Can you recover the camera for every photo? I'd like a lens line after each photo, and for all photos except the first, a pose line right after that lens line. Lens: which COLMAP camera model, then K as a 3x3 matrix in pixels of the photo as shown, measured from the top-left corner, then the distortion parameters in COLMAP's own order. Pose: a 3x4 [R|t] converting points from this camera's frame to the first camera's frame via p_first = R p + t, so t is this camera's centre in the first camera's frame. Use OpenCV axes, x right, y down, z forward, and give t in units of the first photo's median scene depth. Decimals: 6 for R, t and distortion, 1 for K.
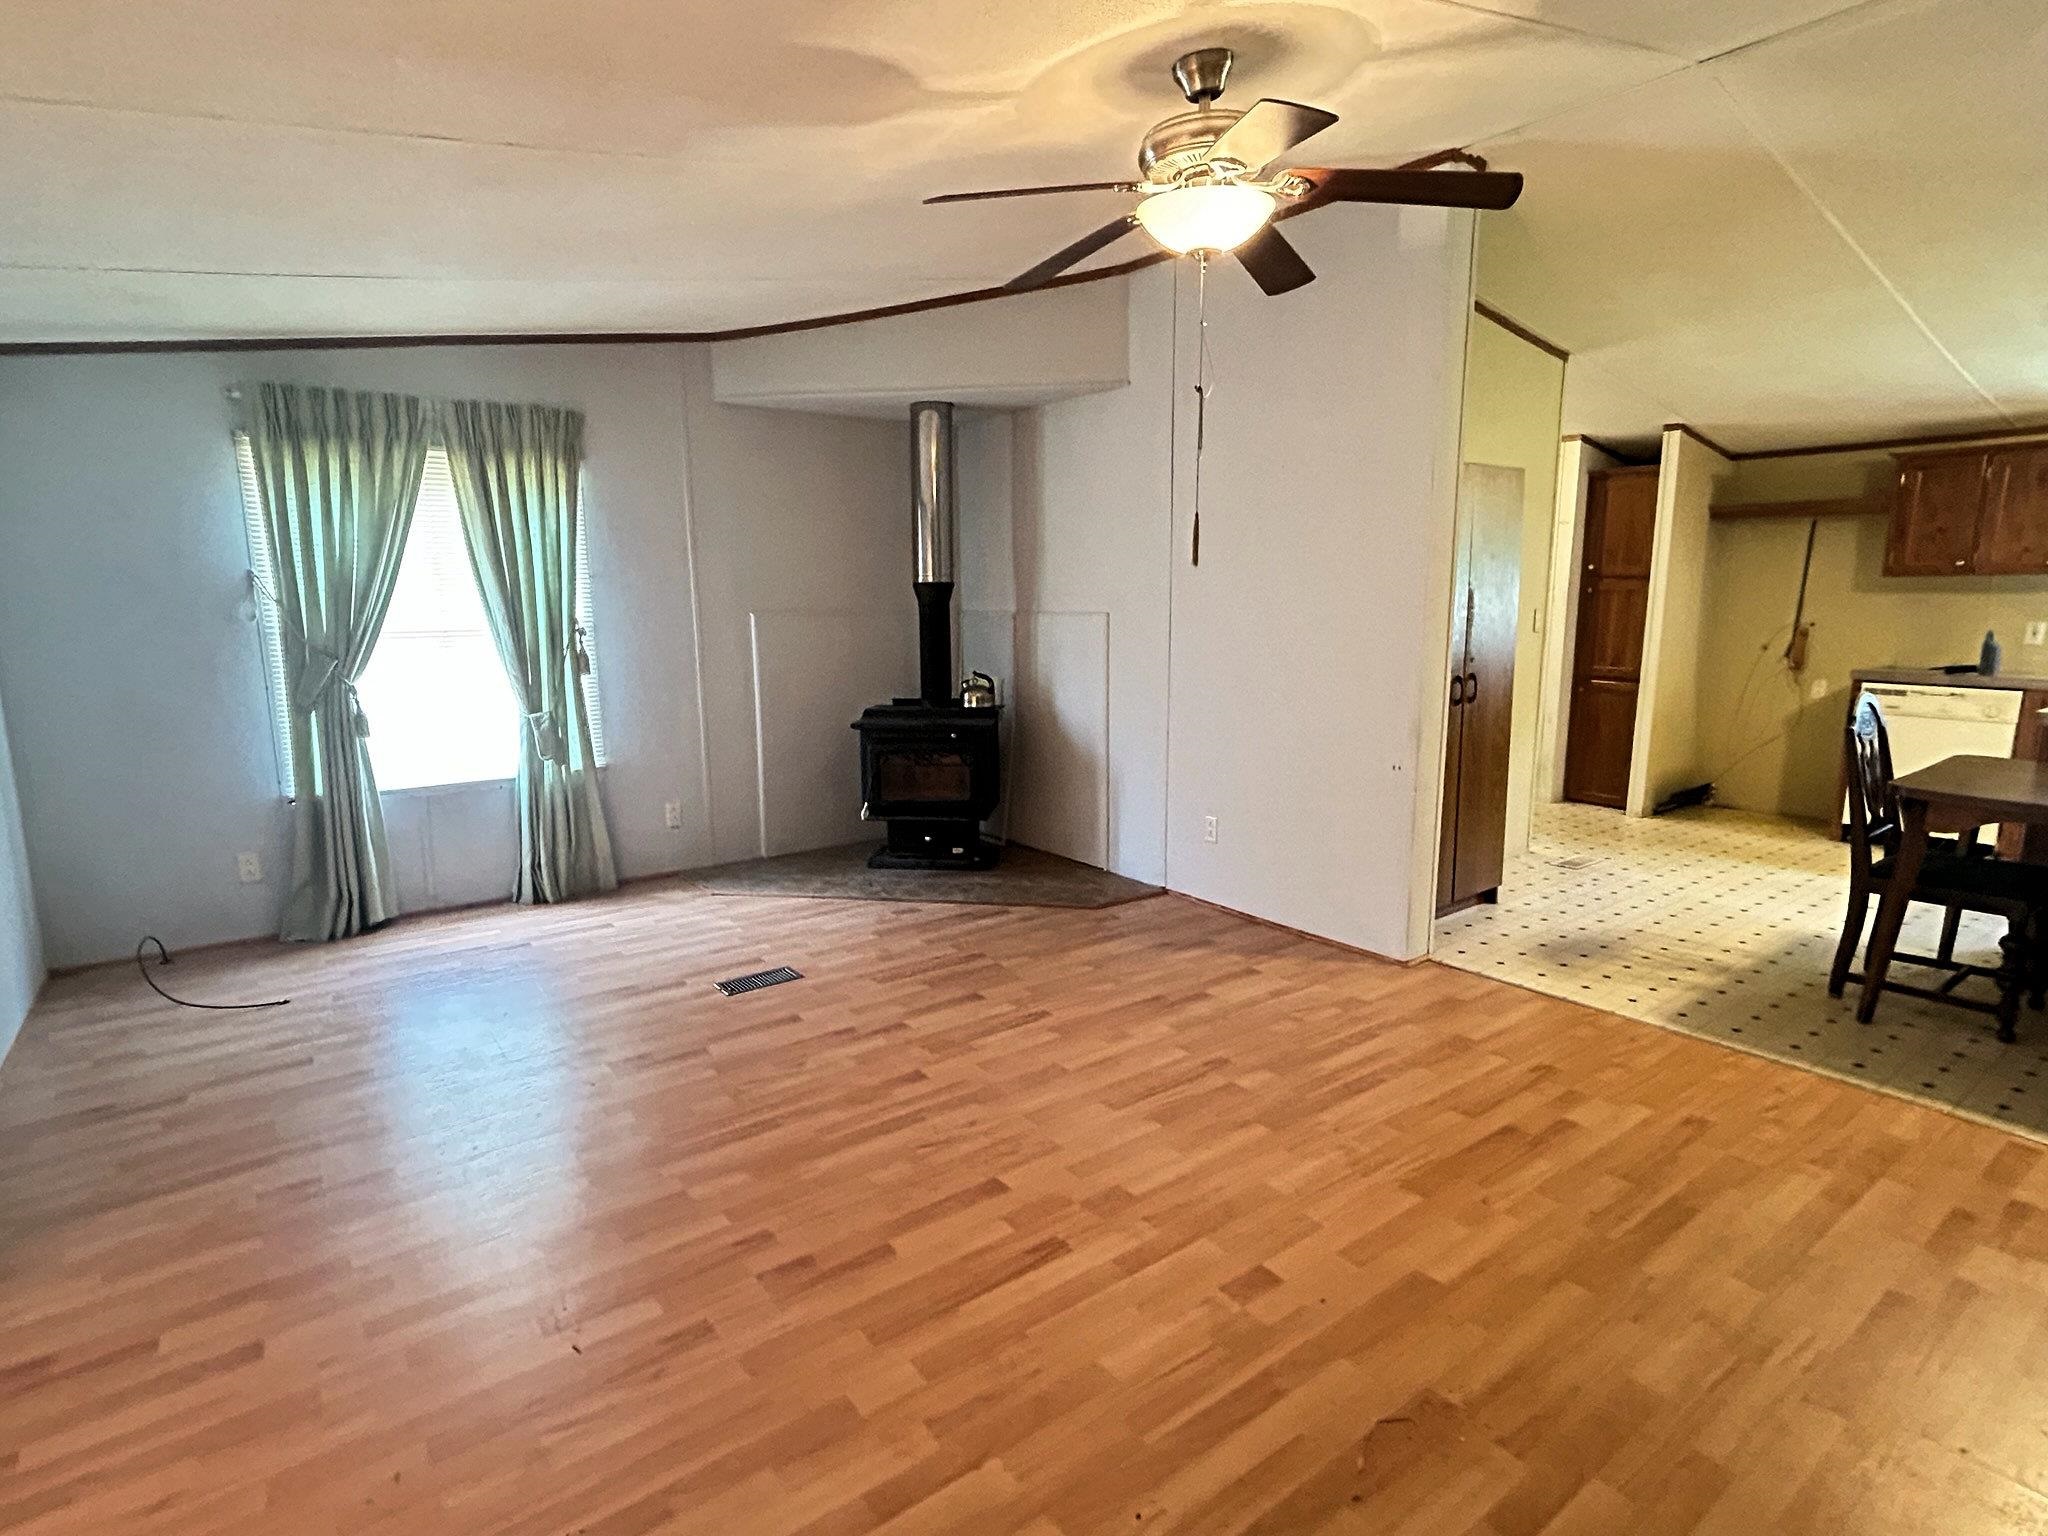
lens RADIAL K [[1032.1, 0, 1024.0], [0, 1032.1, 768.0], [0, 0, 1]] dist [-0.001331, -0.000079]
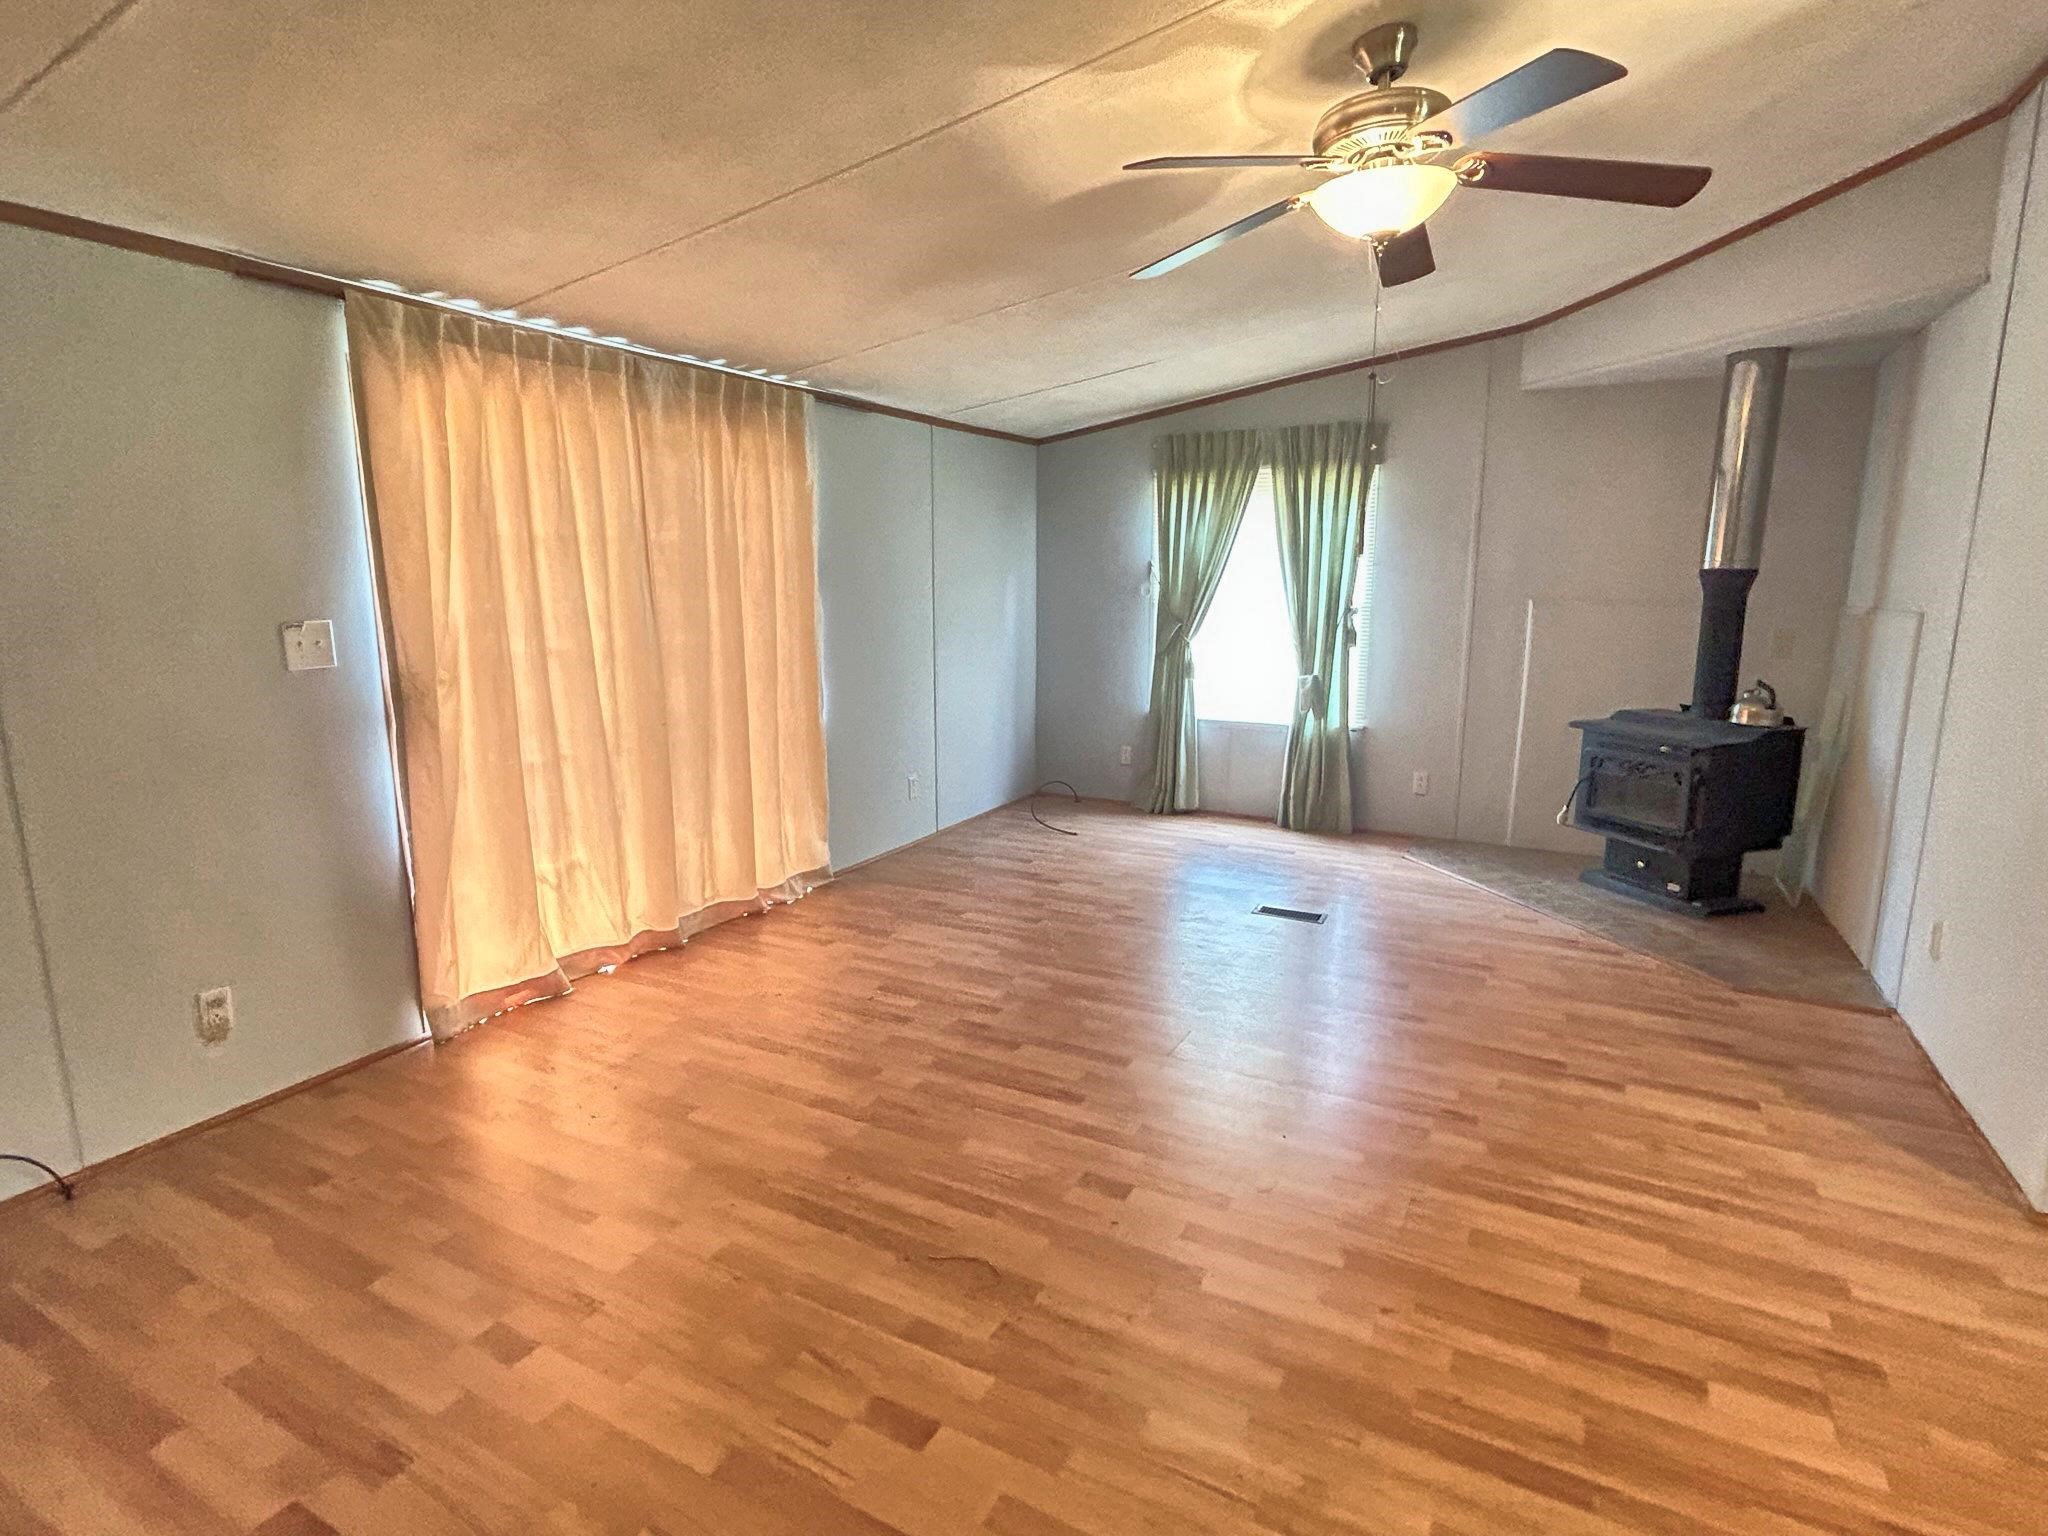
lens RADIAL K [[1032.1, 0, 1024.0], [0, 1032.1, 768.0], [0, 0, 1]] dist [-0.001331, -0.000079]
pose [[0.431226, 0.171512, -0.885792, 0.505492], [-0.155964, 0.981156, 0.114049, -0.033615], [0.888662, 0.088970, 0.449850, 0.160971]]
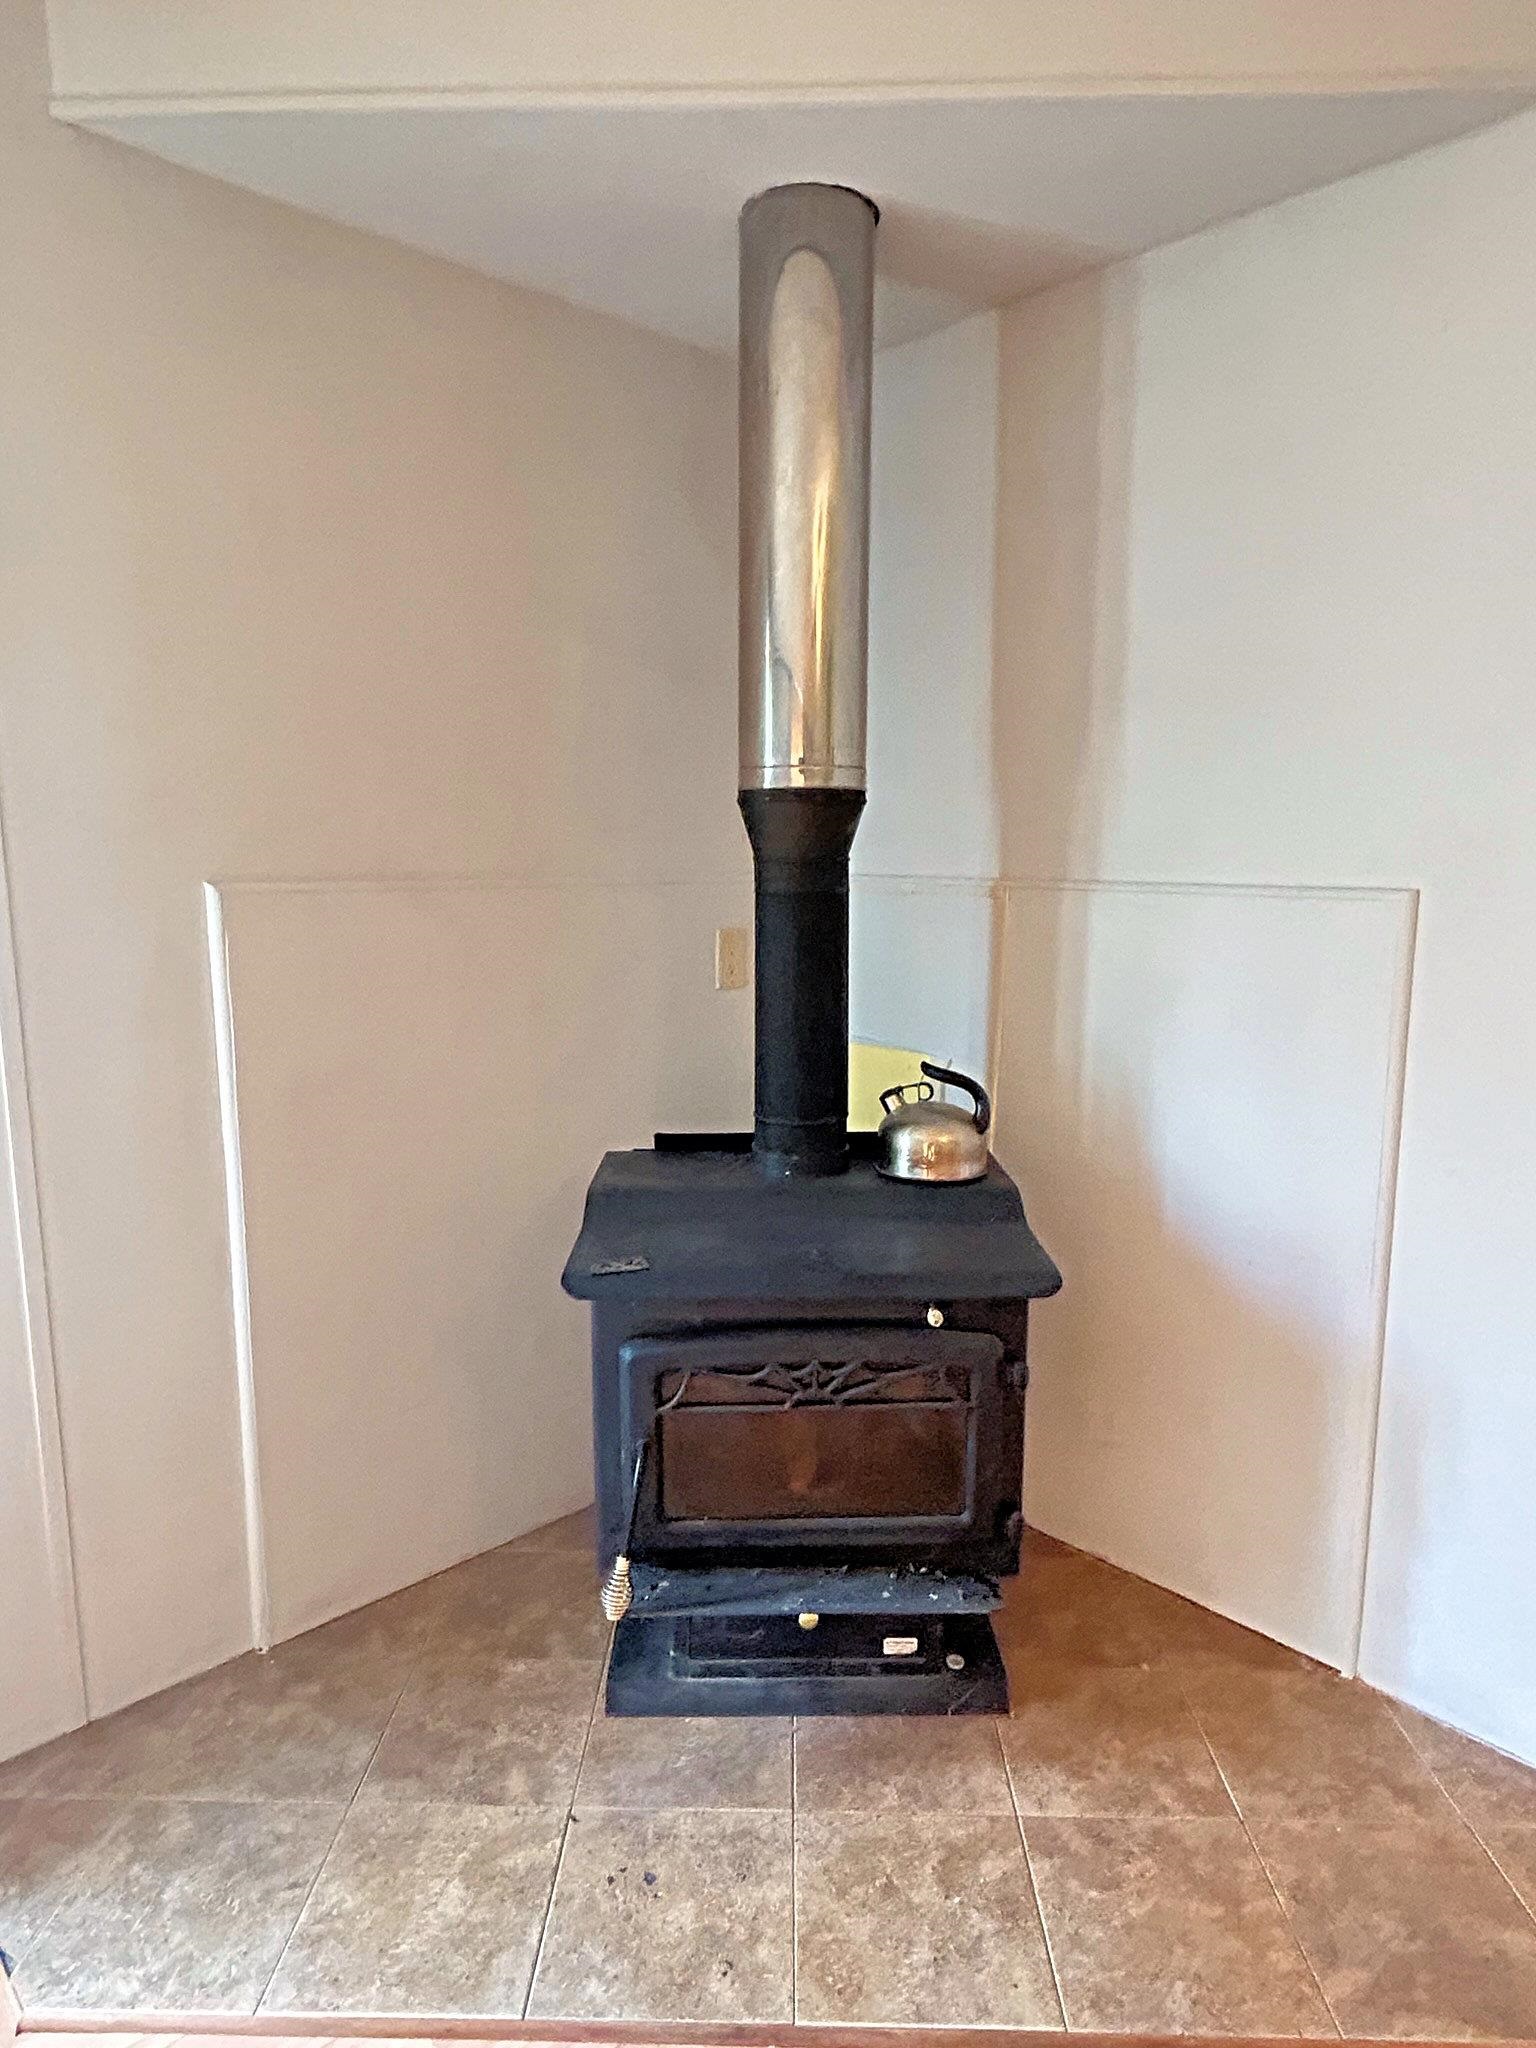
lens RADIAL K [[1224.7, 0, 768.0], [0, 1224.7, 1024.0], [0, 0, 1]] dist [-0.000164, -0.001807]
pose [[0.994143, -0.005445, 0.107938, -0.164390], [0.007054, 0.999870, -0.014530, -0.118416], [-0.107845, 0.015207, 0.994051, 0.731457]]
